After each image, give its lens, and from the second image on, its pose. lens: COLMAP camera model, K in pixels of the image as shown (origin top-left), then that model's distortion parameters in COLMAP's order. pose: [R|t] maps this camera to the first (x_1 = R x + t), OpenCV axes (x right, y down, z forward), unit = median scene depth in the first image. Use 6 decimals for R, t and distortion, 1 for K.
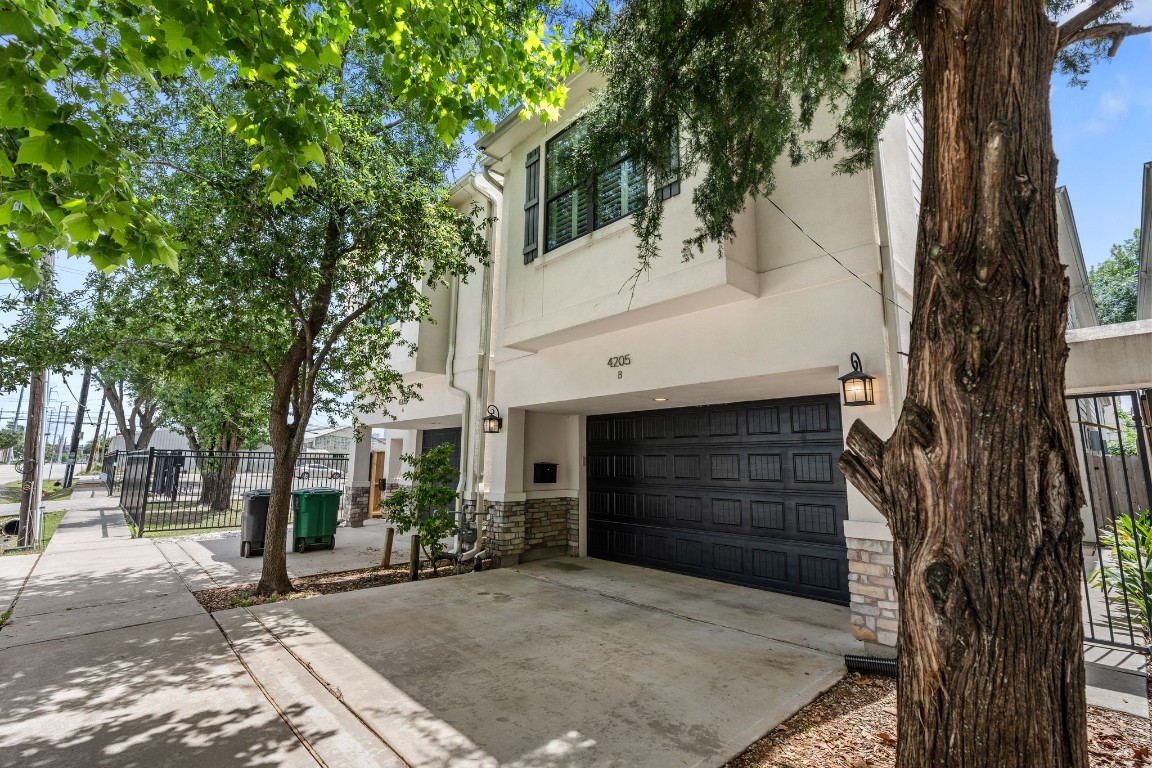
lens RADIAL K [[514.7, 0, 567.3], [0, 514.7, 383.9], [0, 0, 1]] dist [-0.008881, 0.002838]
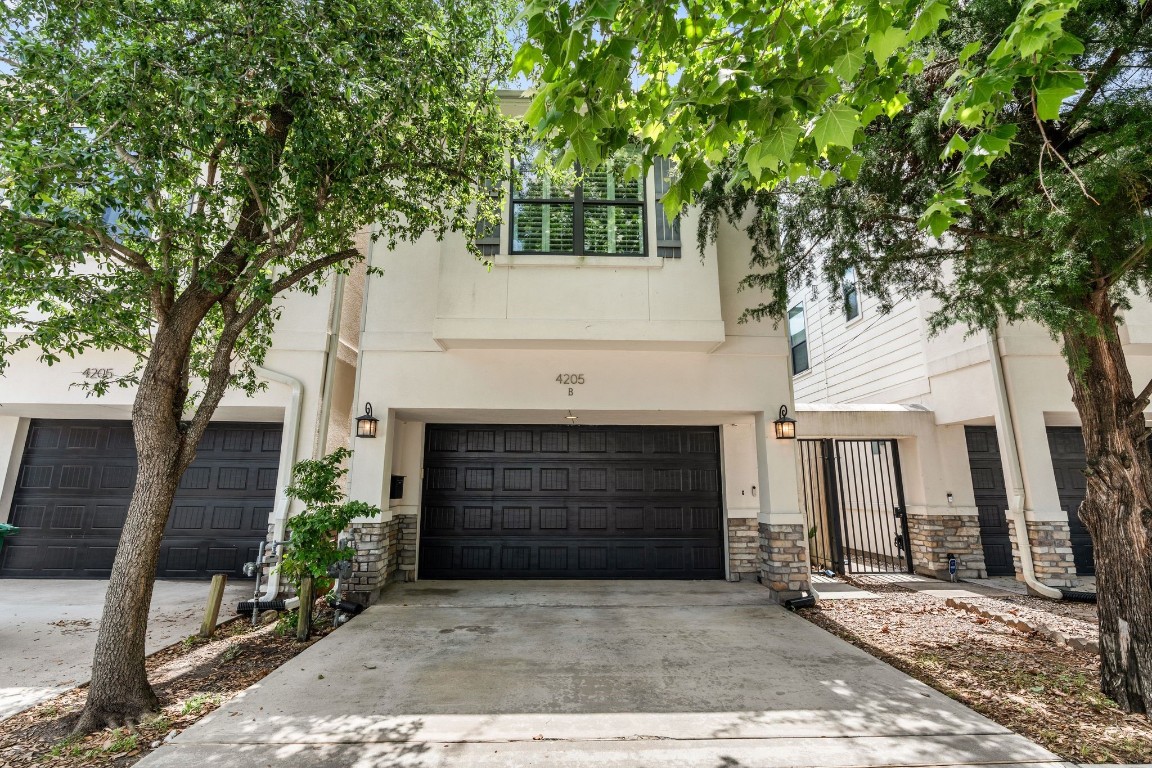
lens RADIAL K [[514.7, 0, 572.8], [0, 514.7, 382.4], [0, 0, 1]] dist [-0.008881, 0.002838]
pose [[0.651959, 0.137895, 0.745610, -0.953606], [-0.117376, 0.989825, -0.080427, 0.065512], [-0.749114, -0.035082, 0.661511, 0.407828]]
